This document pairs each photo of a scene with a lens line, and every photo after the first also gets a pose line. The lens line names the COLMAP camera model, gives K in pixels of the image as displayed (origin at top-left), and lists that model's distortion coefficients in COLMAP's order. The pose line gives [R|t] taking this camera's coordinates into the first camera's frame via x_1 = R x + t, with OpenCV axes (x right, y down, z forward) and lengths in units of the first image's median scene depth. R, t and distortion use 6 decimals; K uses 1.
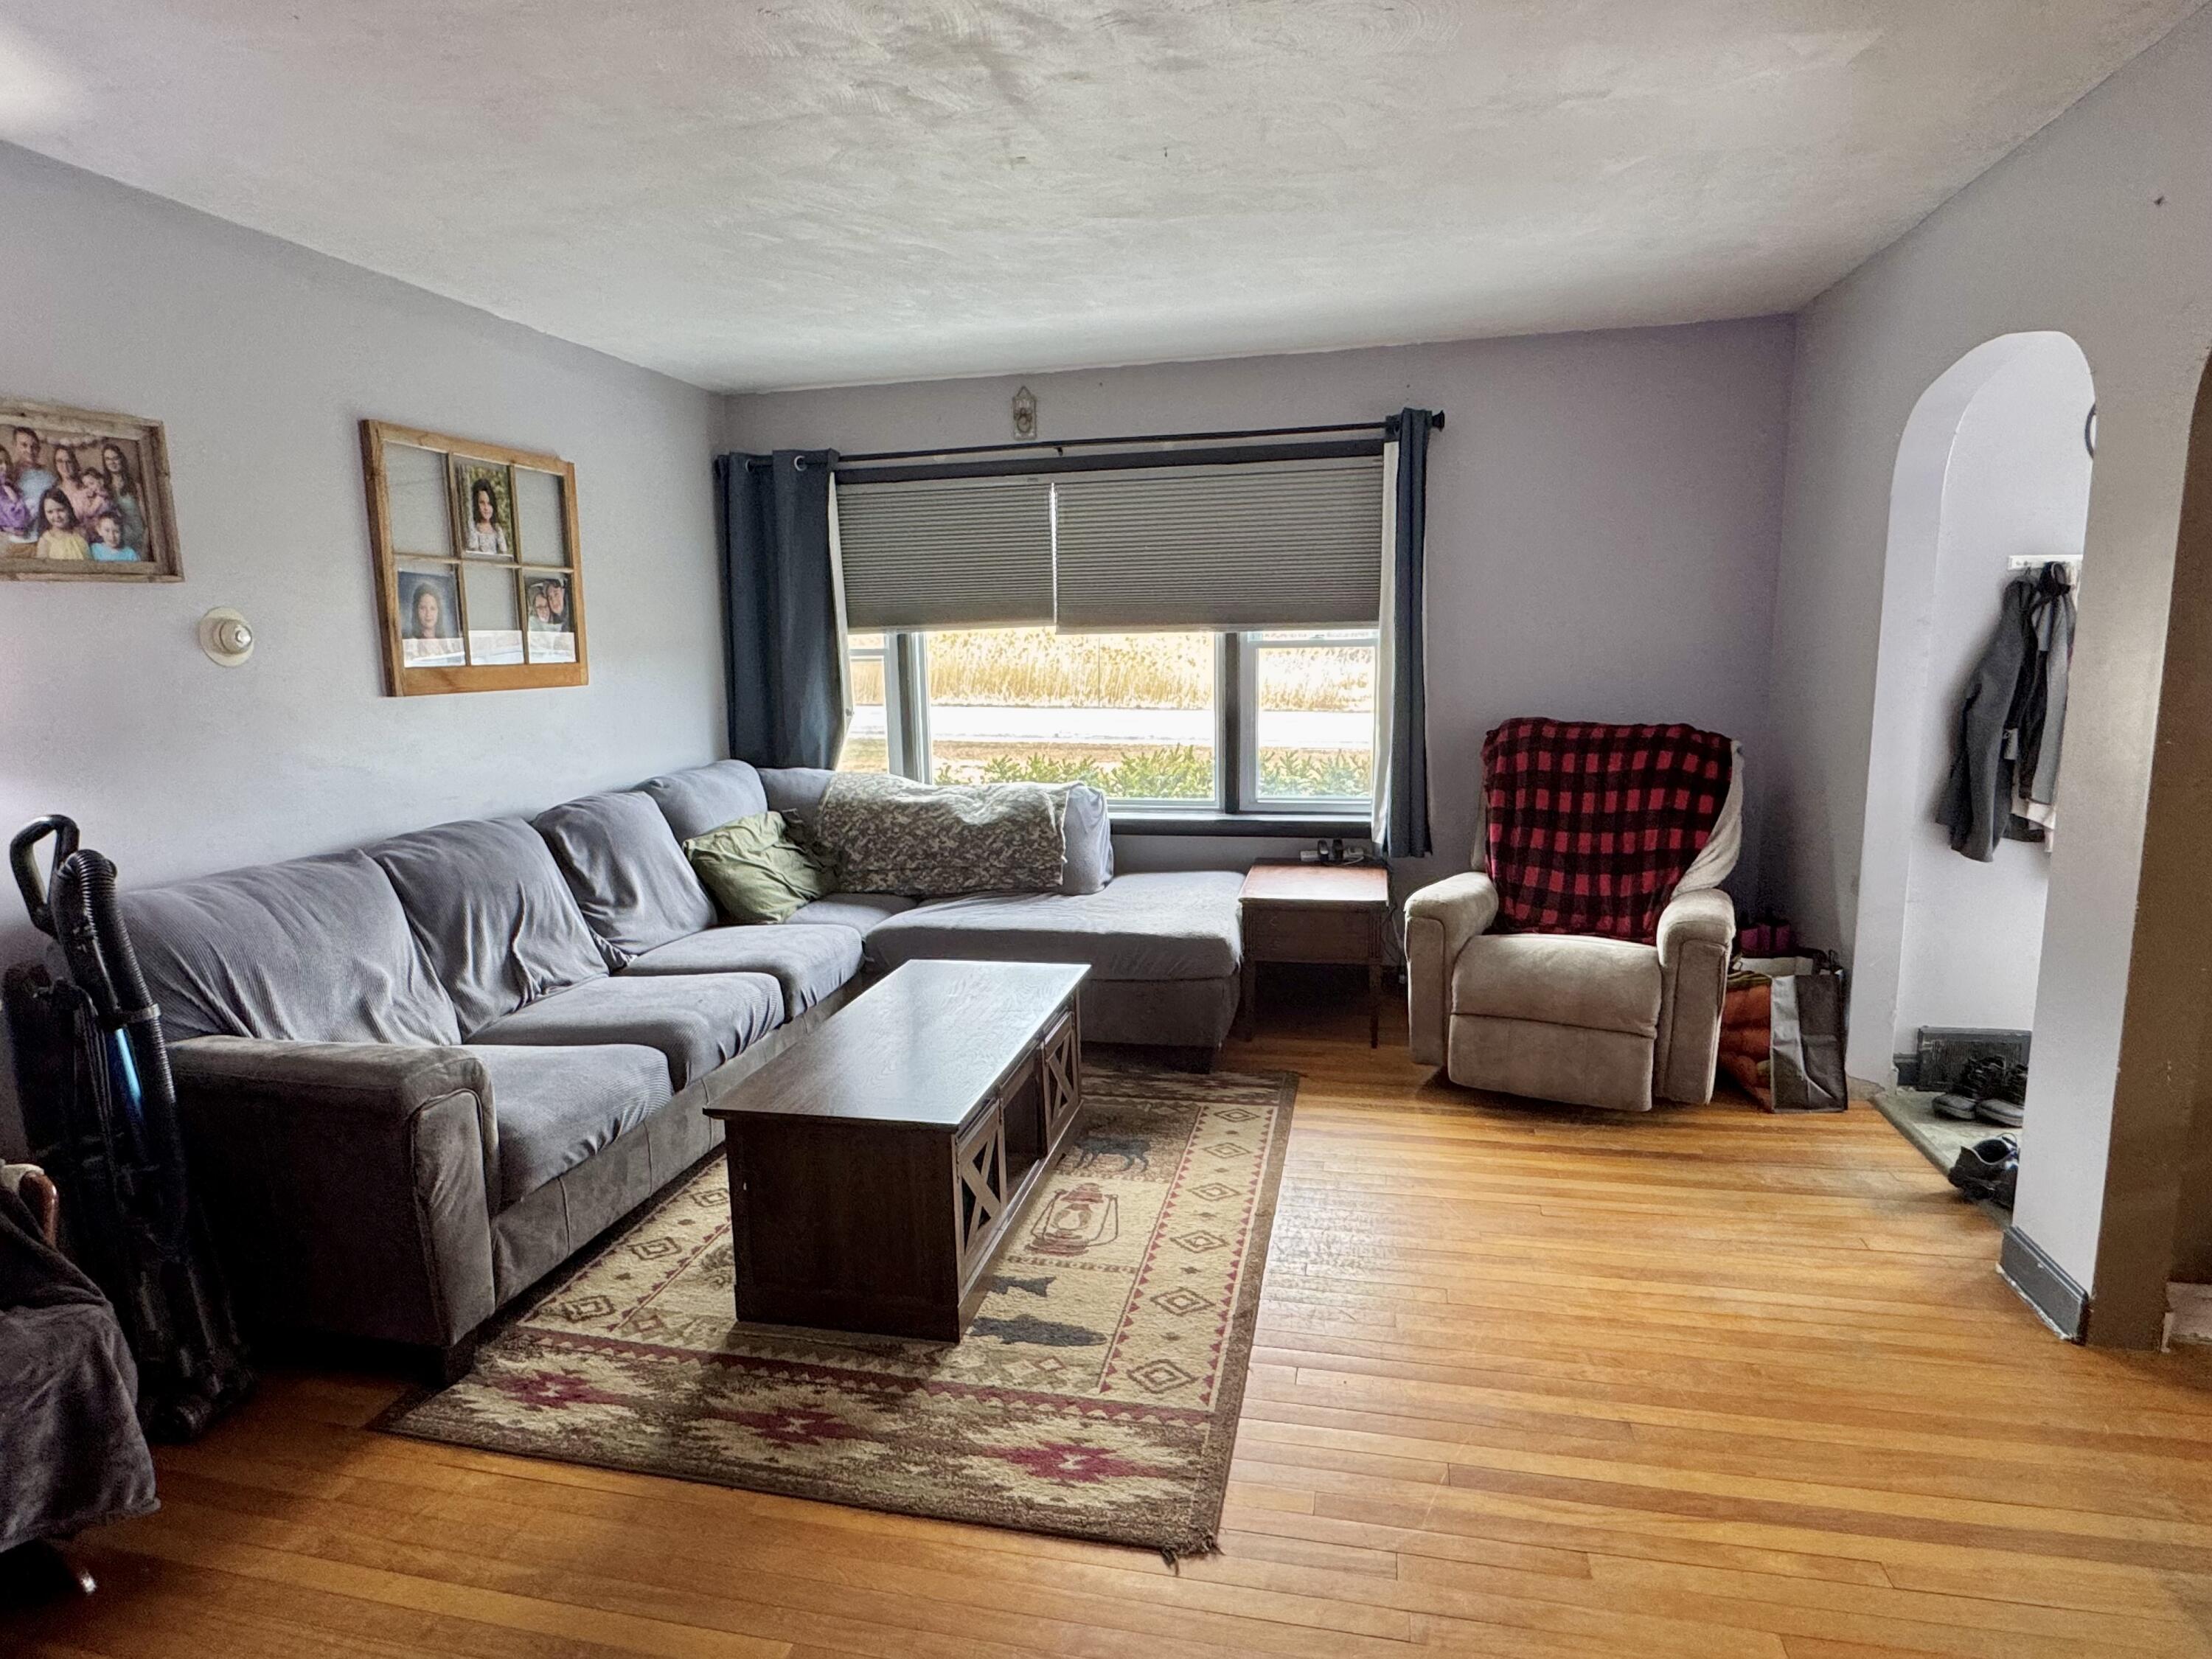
lens RADIAL K [[1240.0, 0, 1094.3], [0, 1240.0, 828.3], [0, 0, 1]] dist [-0.005917, 0.001697]
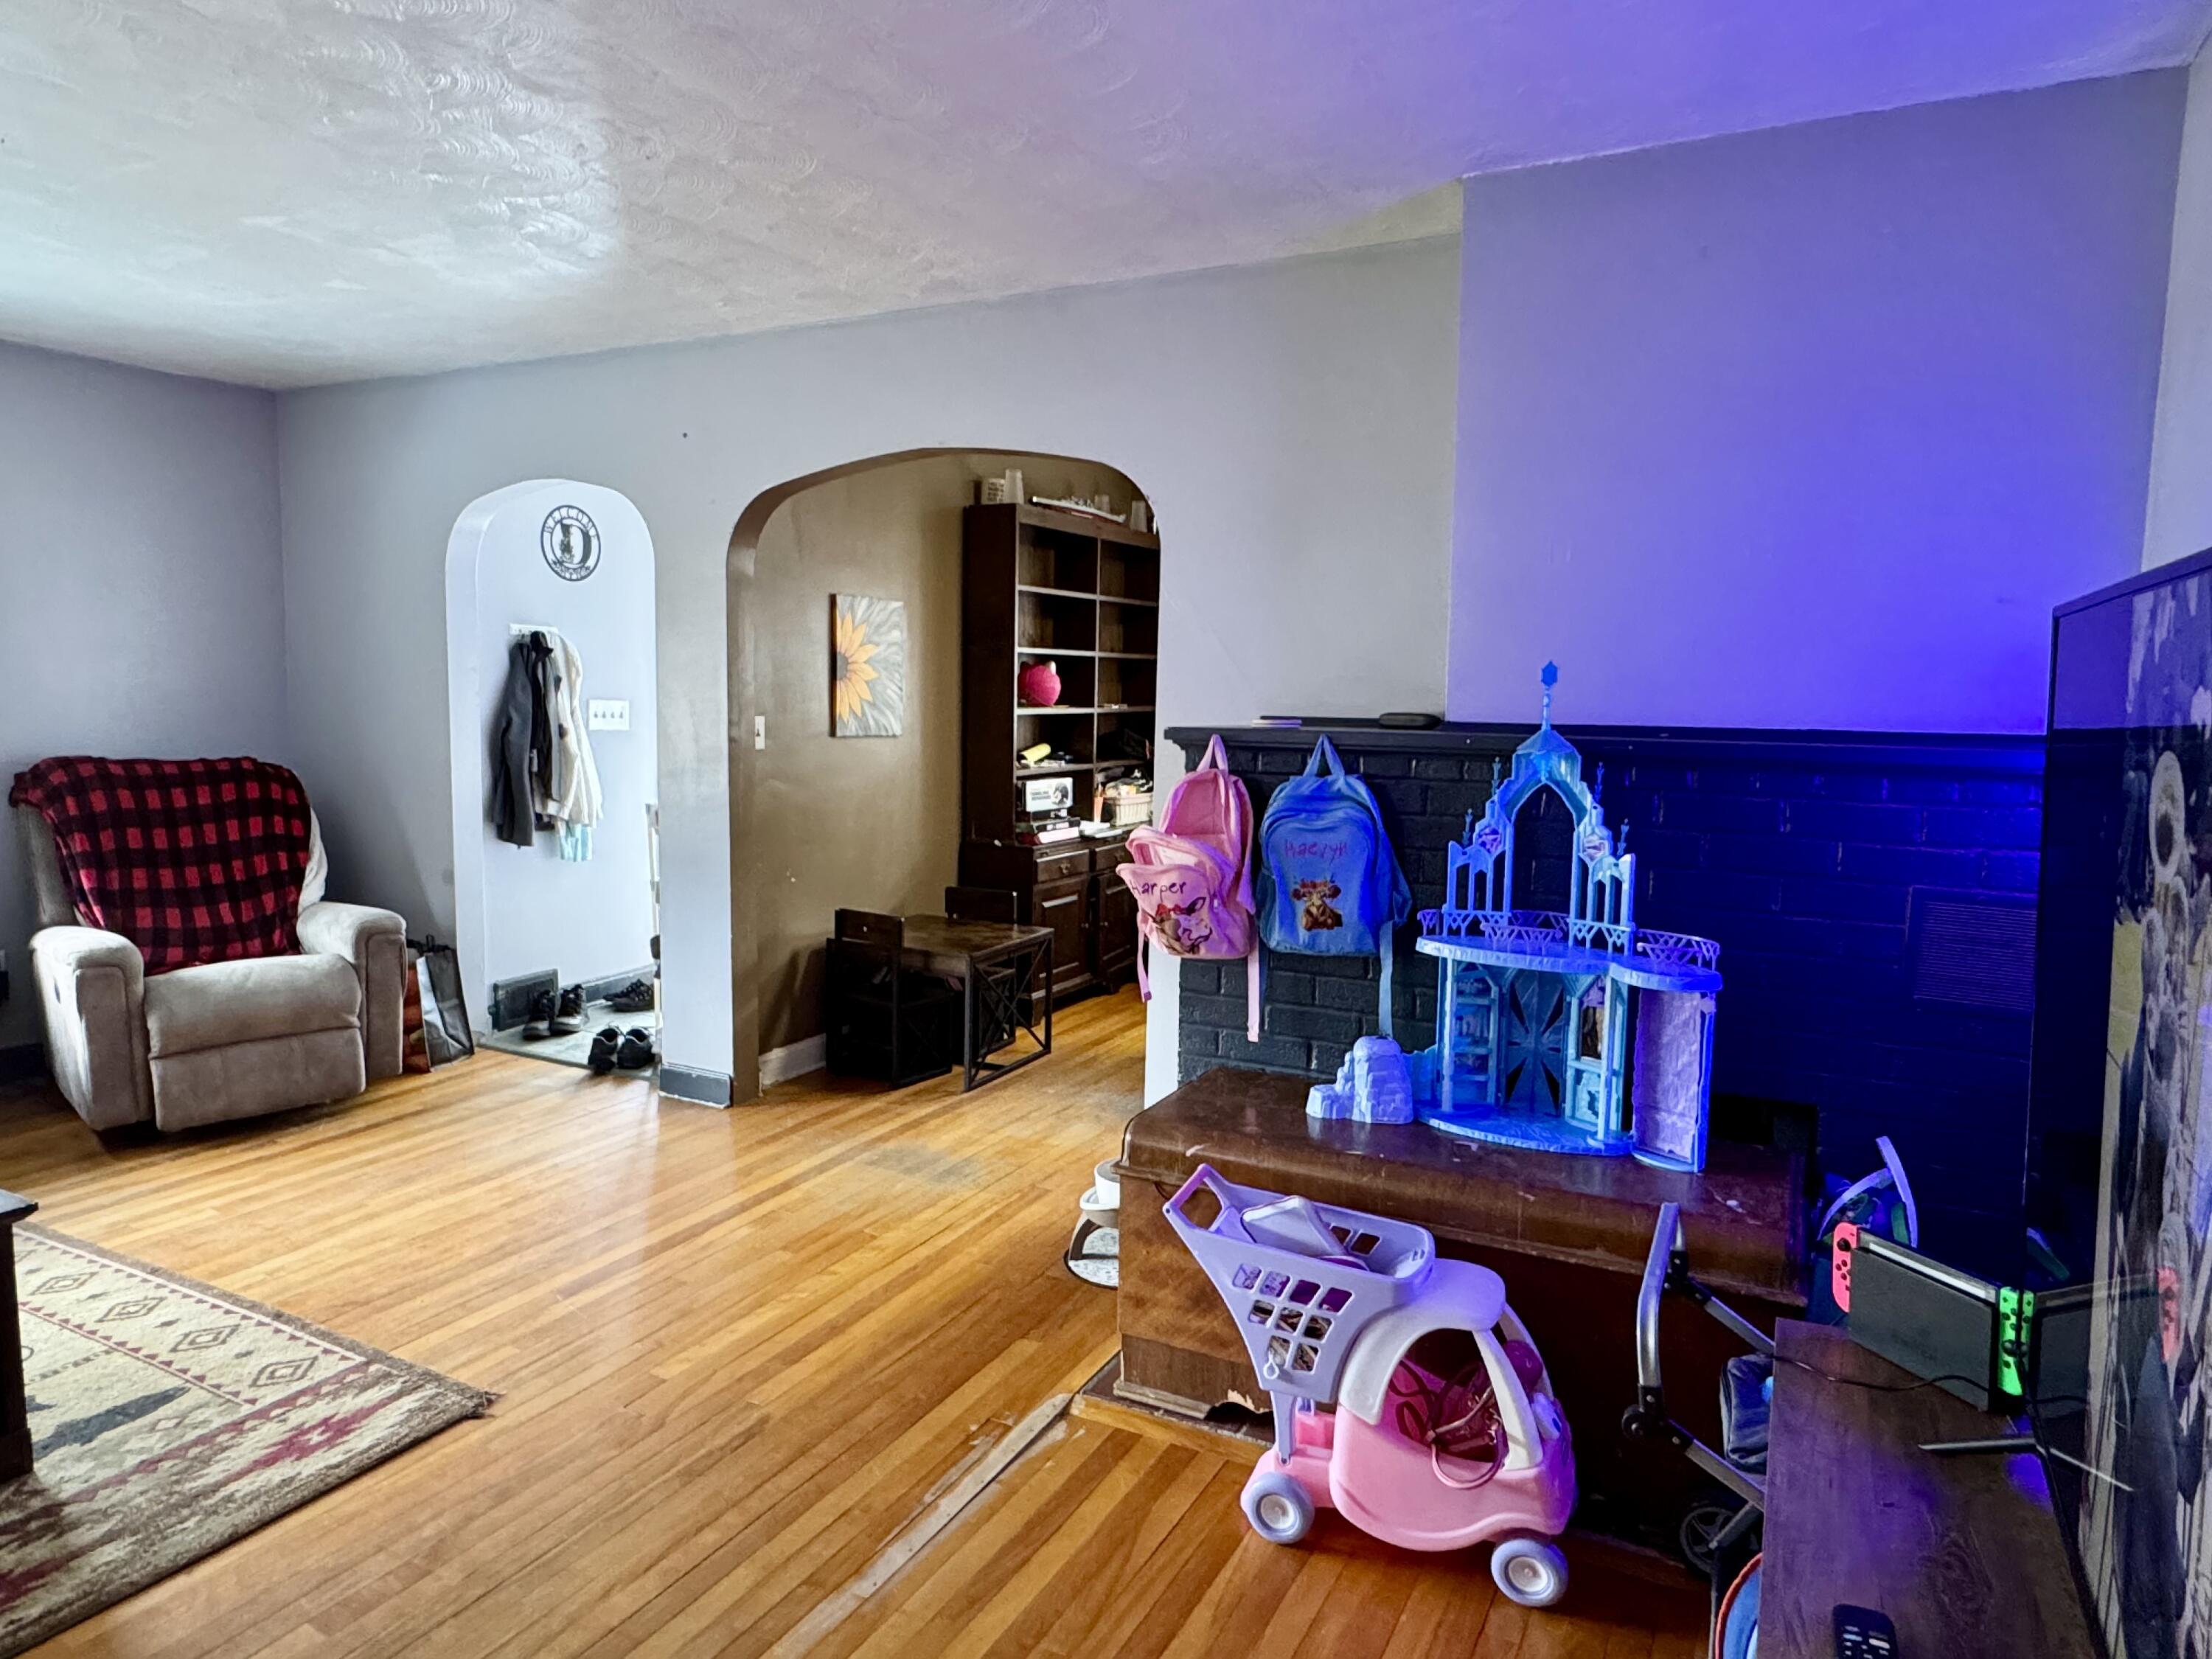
lens RADIAL K [[1379.4, 0, 1110.2], [0, 1379.4, 825.4], [0, 0, 1]] dist [0.001375, -0.001637]
pose [[0.250369, -0.072917, 0.965401, -0.722325], [0.122569, 0.991524, 0.043102, 0.019792], [-0.960360, 0.107537, 0.257185, -0.009117]]
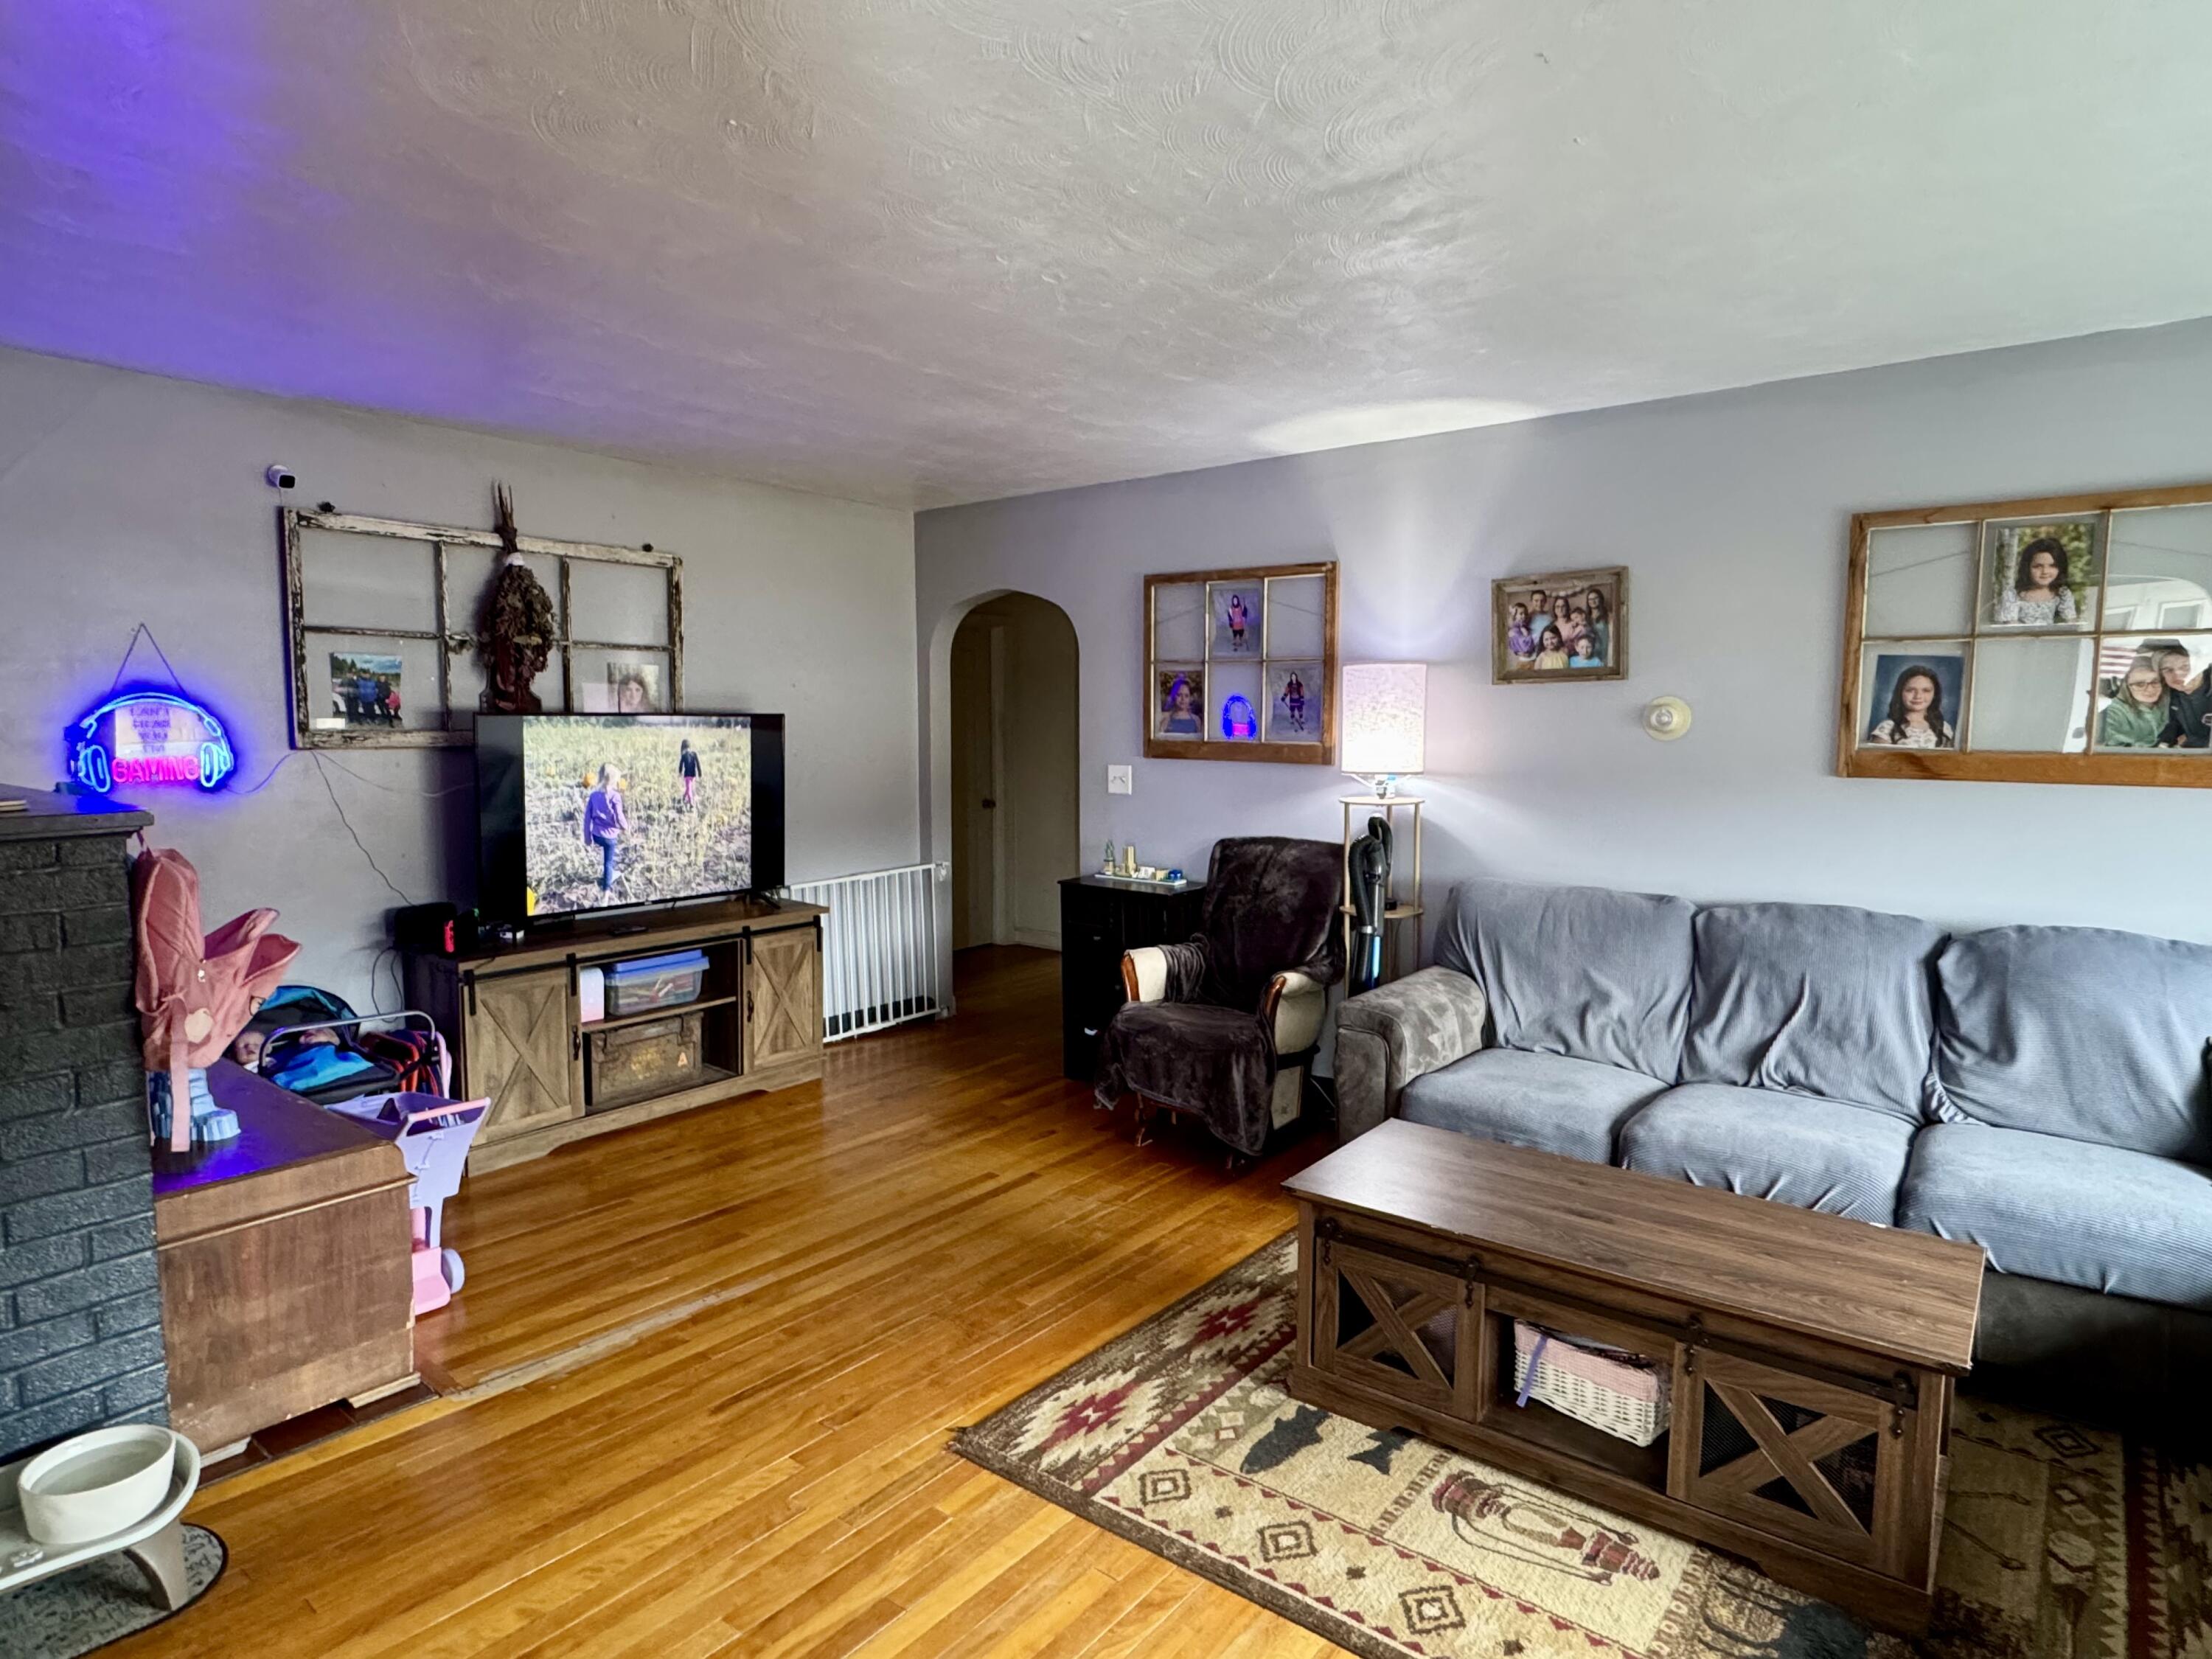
lens RADIAL K [[1240.0, 0, 1104.0], [0, 1240.0, 824.8], [0, 0, 1]] dist [-0.005917, 0.001697]
pose [[-0.432417, 0.102671, -0.895809, 0.767805], [-0.126308, 0.976803, 0.172925, -0.203748], [0.892783, 0.187924, -0.409417, 1.066494]]
